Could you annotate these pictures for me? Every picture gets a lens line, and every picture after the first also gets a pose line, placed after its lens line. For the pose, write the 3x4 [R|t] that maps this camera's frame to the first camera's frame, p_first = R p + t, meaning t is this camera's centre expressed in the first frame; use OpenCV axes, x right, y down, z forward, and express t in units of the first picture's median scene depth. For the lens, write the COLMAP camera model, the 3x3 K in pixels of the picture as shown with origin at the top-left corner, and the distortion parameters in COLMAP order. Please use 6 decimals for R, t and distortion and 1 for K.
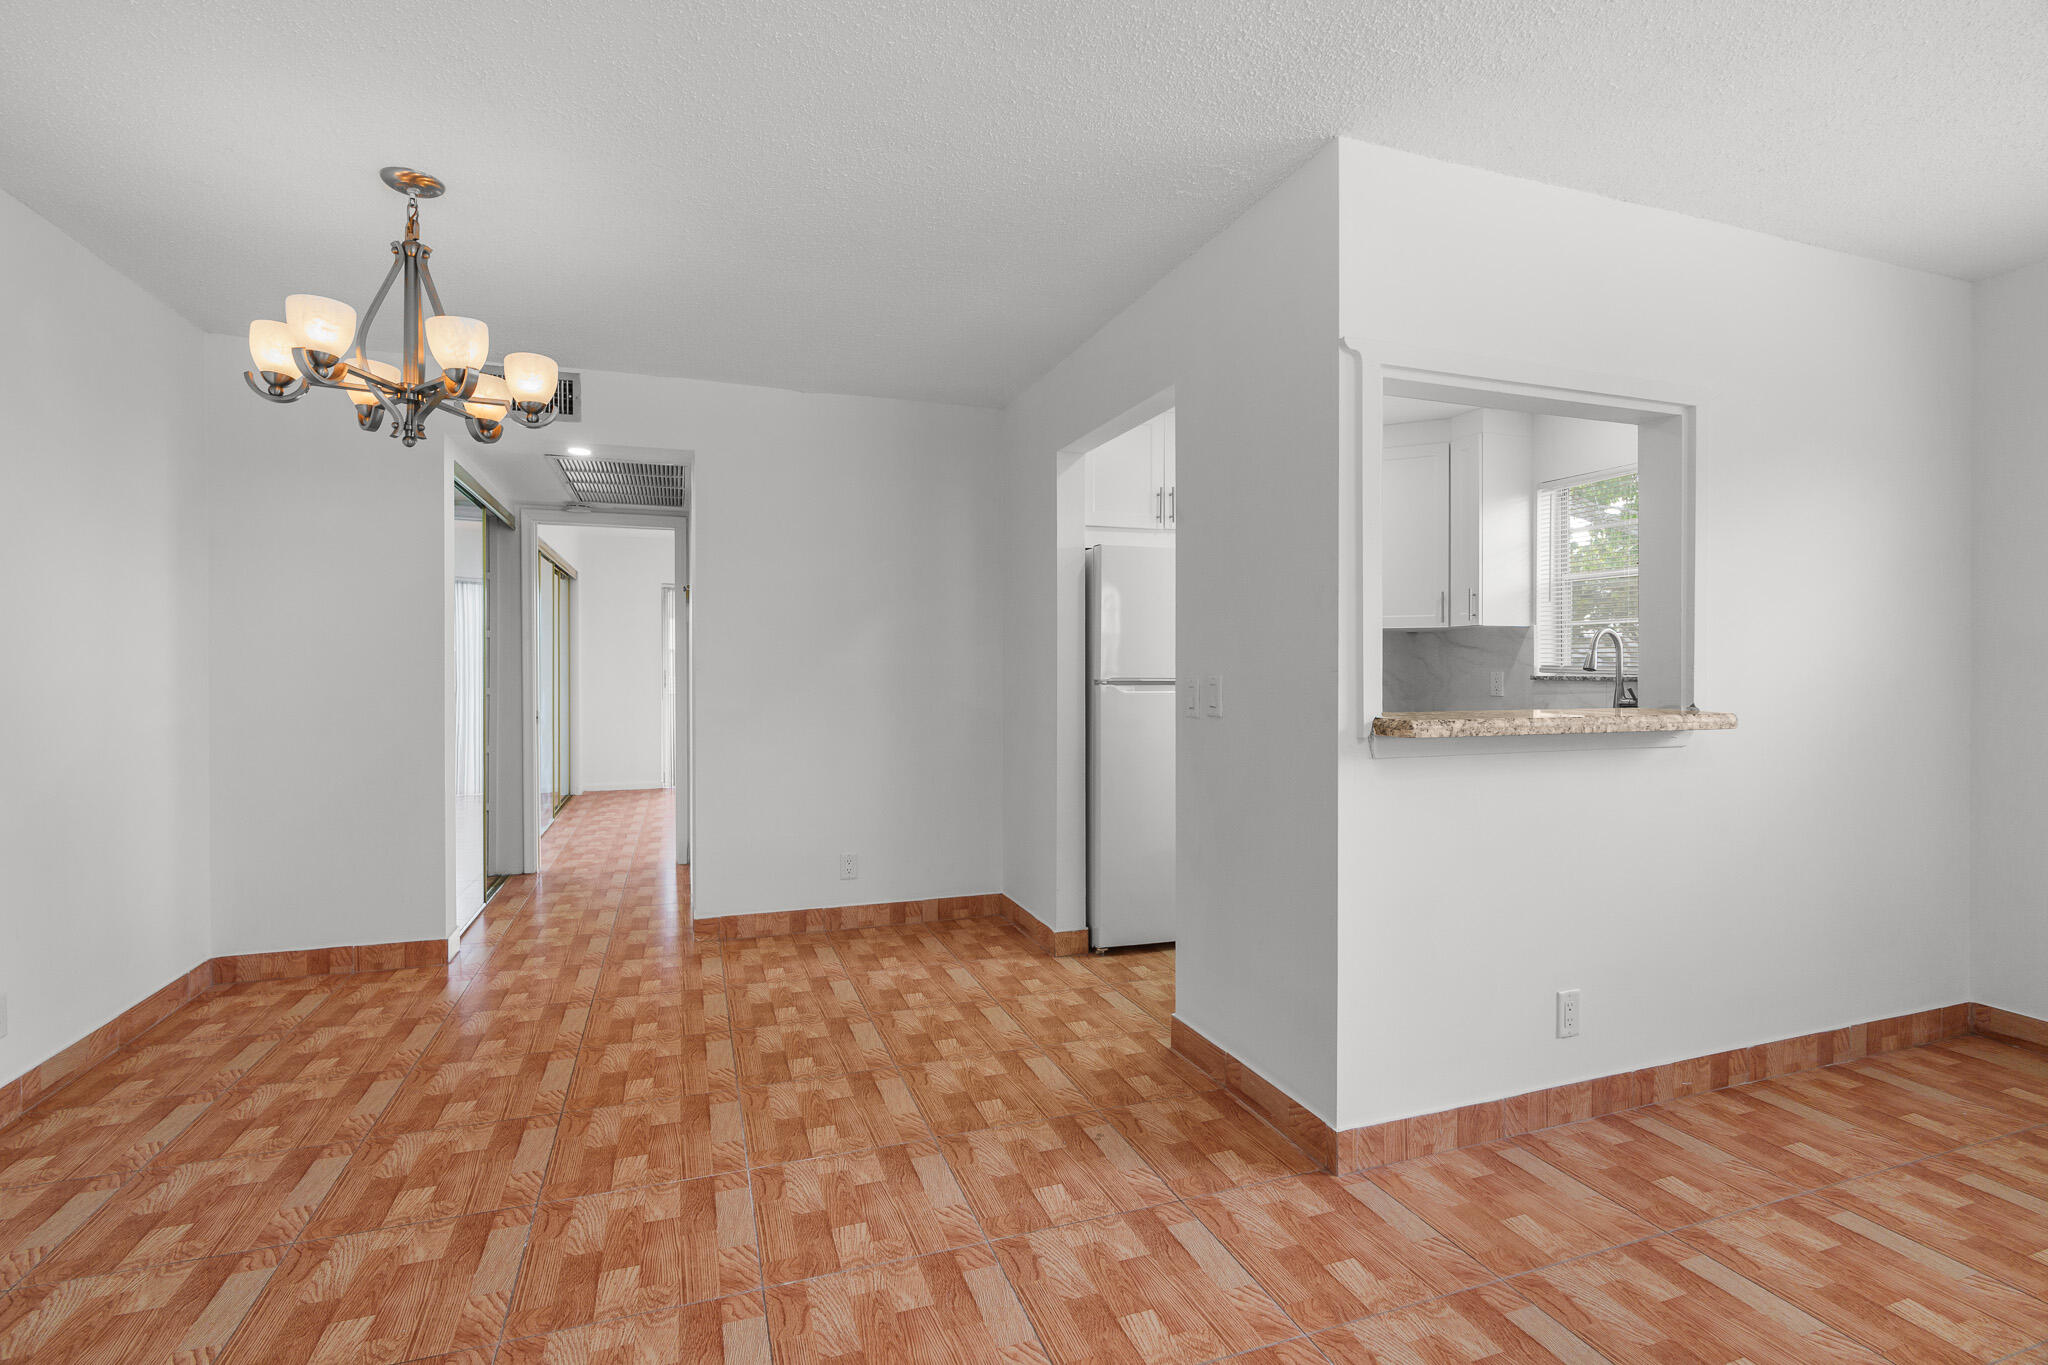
lens RADIAL K [[924.7, 0, 1015.0], [0, 924.7, 673.8], [0, 0, 1]] dist [-0.009008, 0.002698]
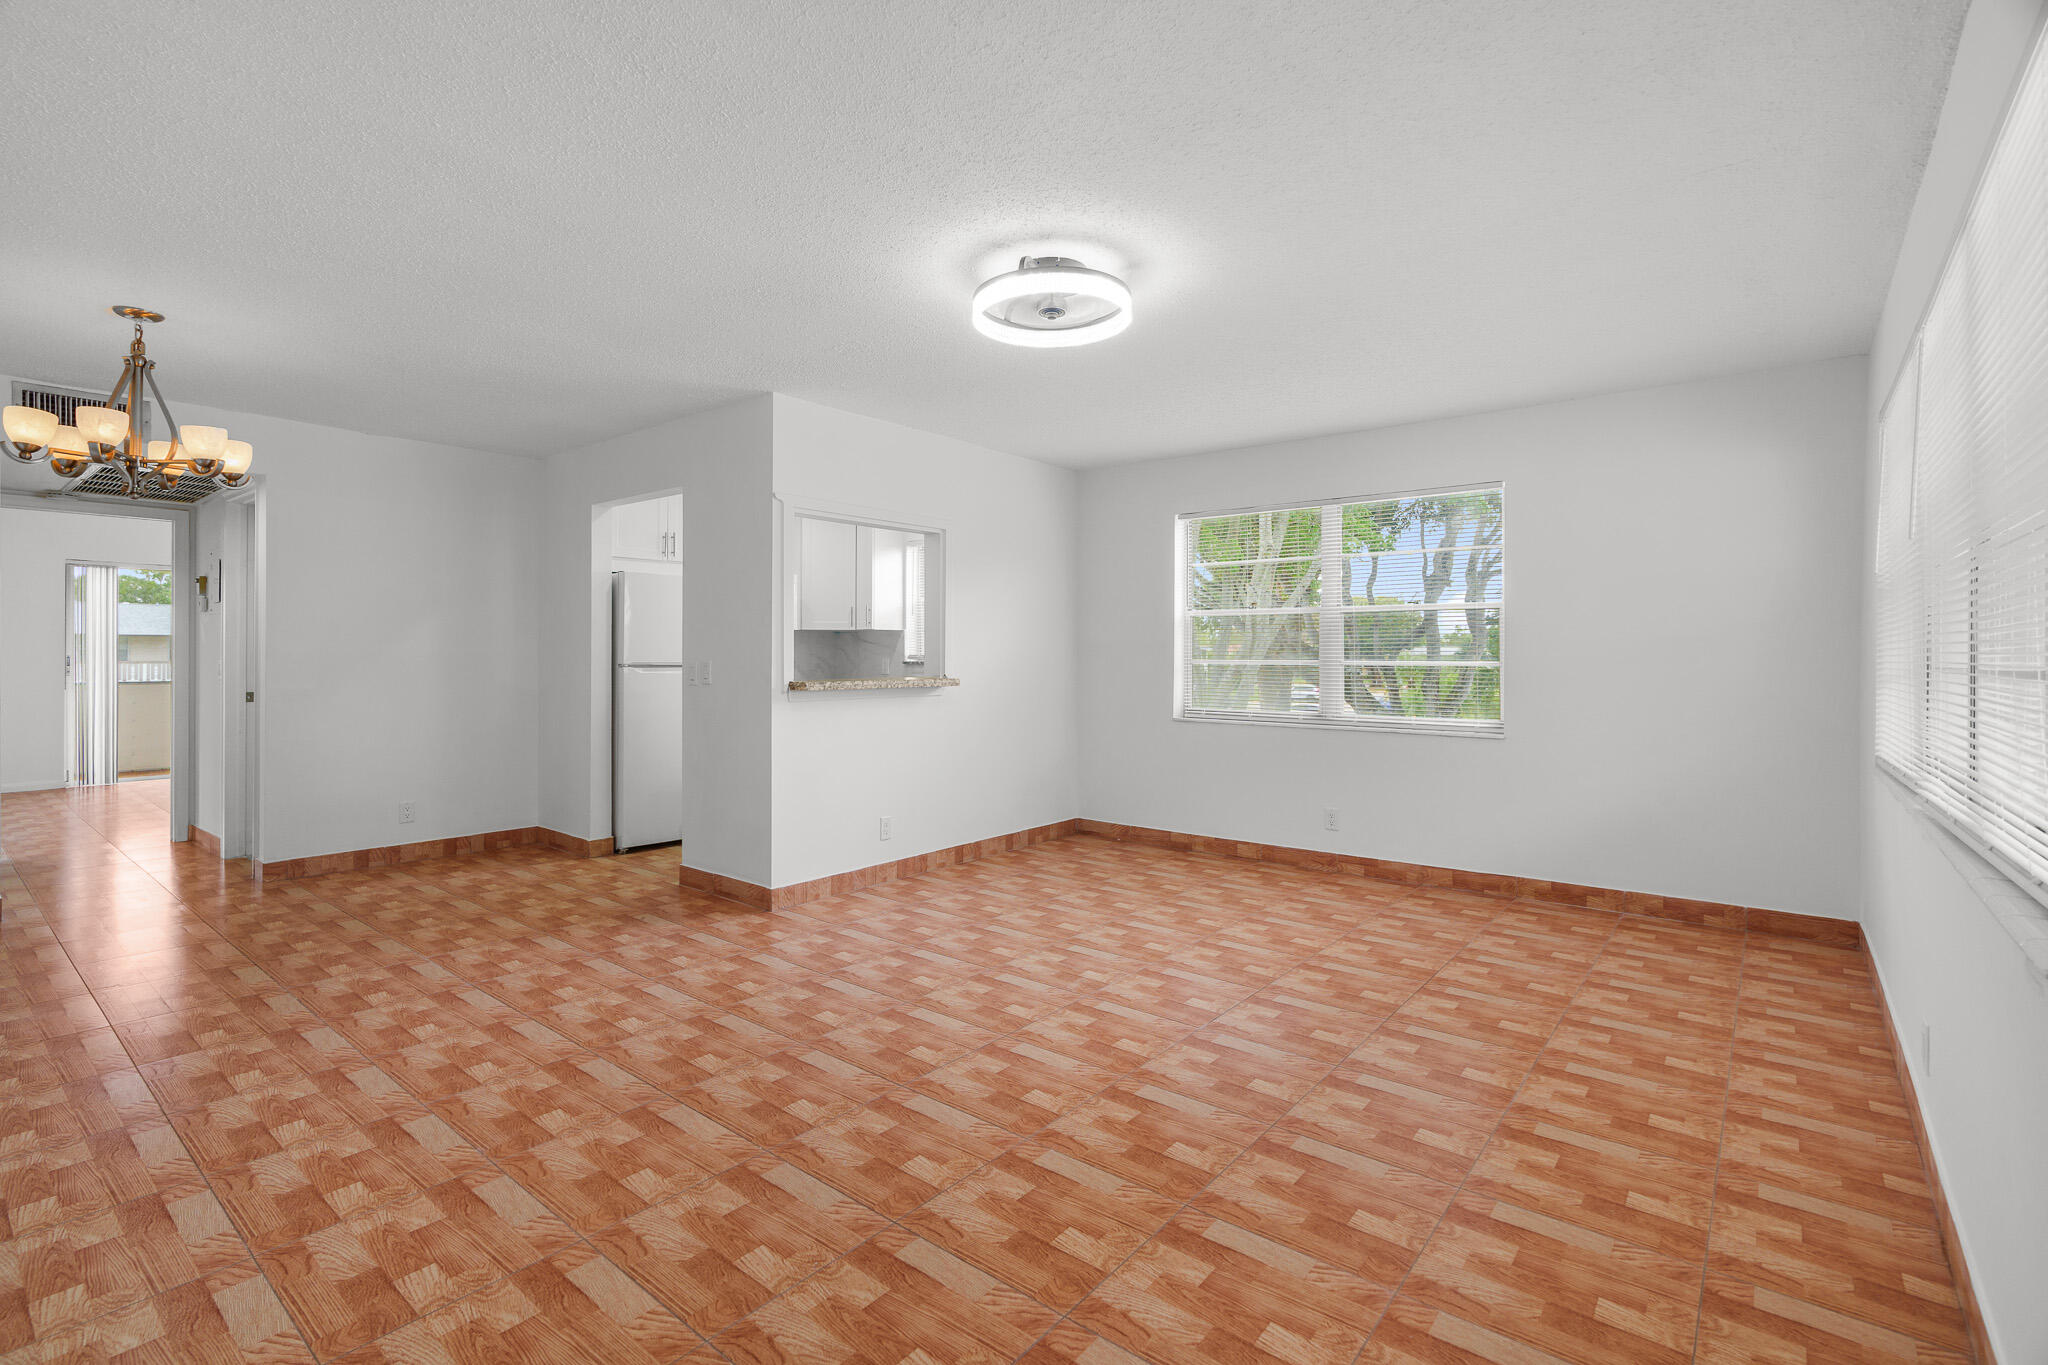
lens RADIAL K [[924.7, 0, 997.7], [0, 924.7, 659.2], [0, 0, 1]] dist [-0.009008, 0.002698]
pose [[0.859434, 0.001521, 0.511245, -0.199264], [-0.001151, 0.999999, -0.001039, -0.000577], [-0.511245, 0.000305, 0.859435, -0.760700]]
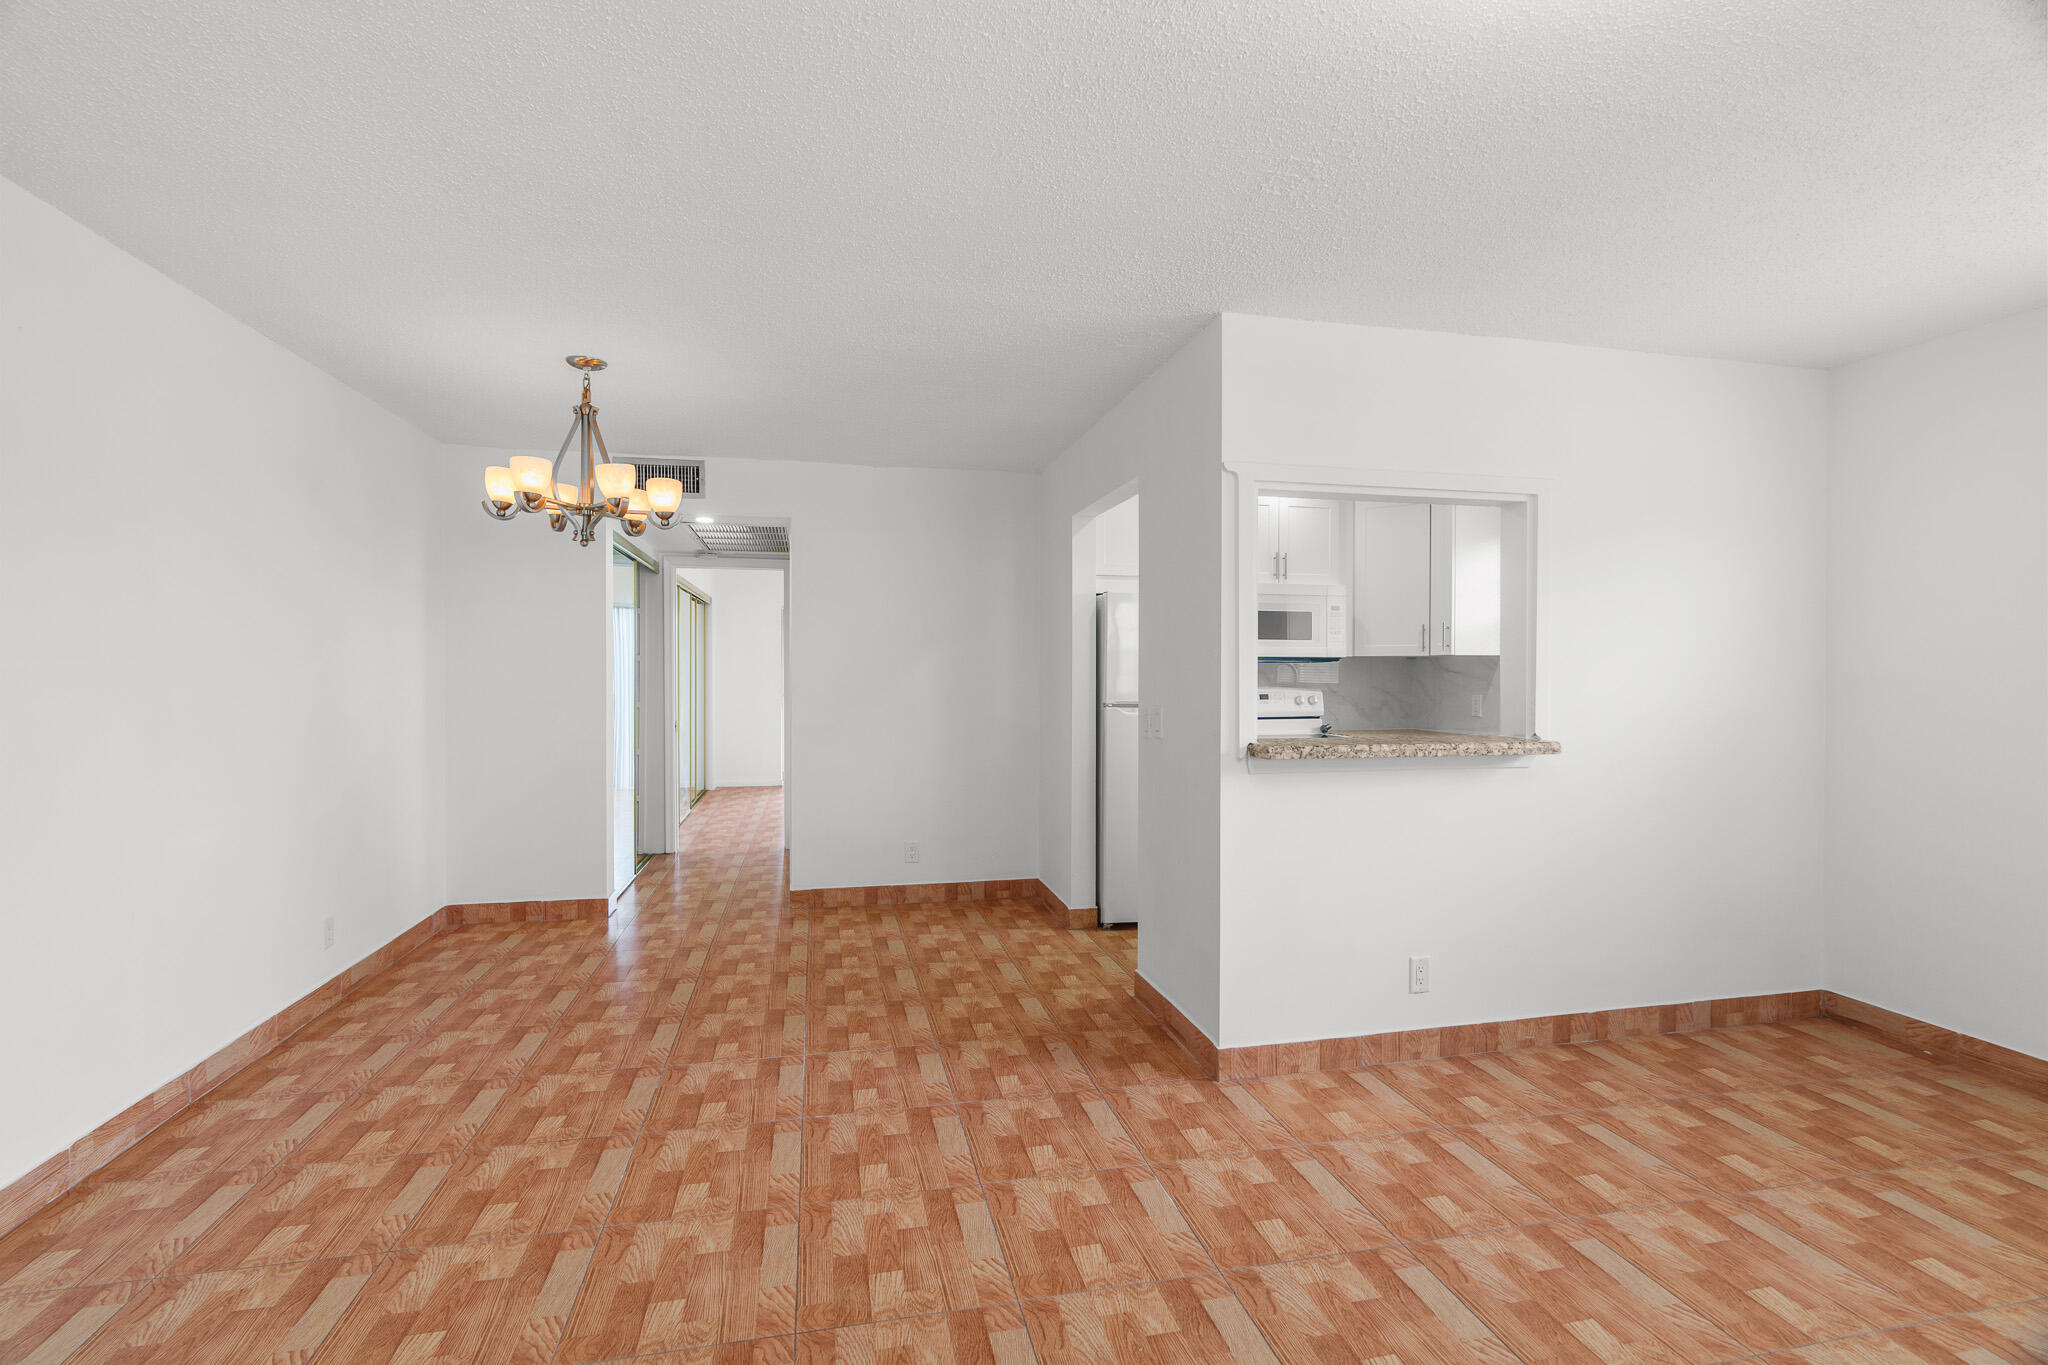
lens RADIAL K [[924.7, 0, 1014.3], [0, 924.7, 667.4], [0, 0, 1]] dist [-0.009008, 0.002698]
pose [[0.992143, 0.000924, -0.125102, 0.171102], [-0.001370, 0.999993, -0.003482, -0.051348], [0.125098, 0.003626, 0.992138, -0.313406]]
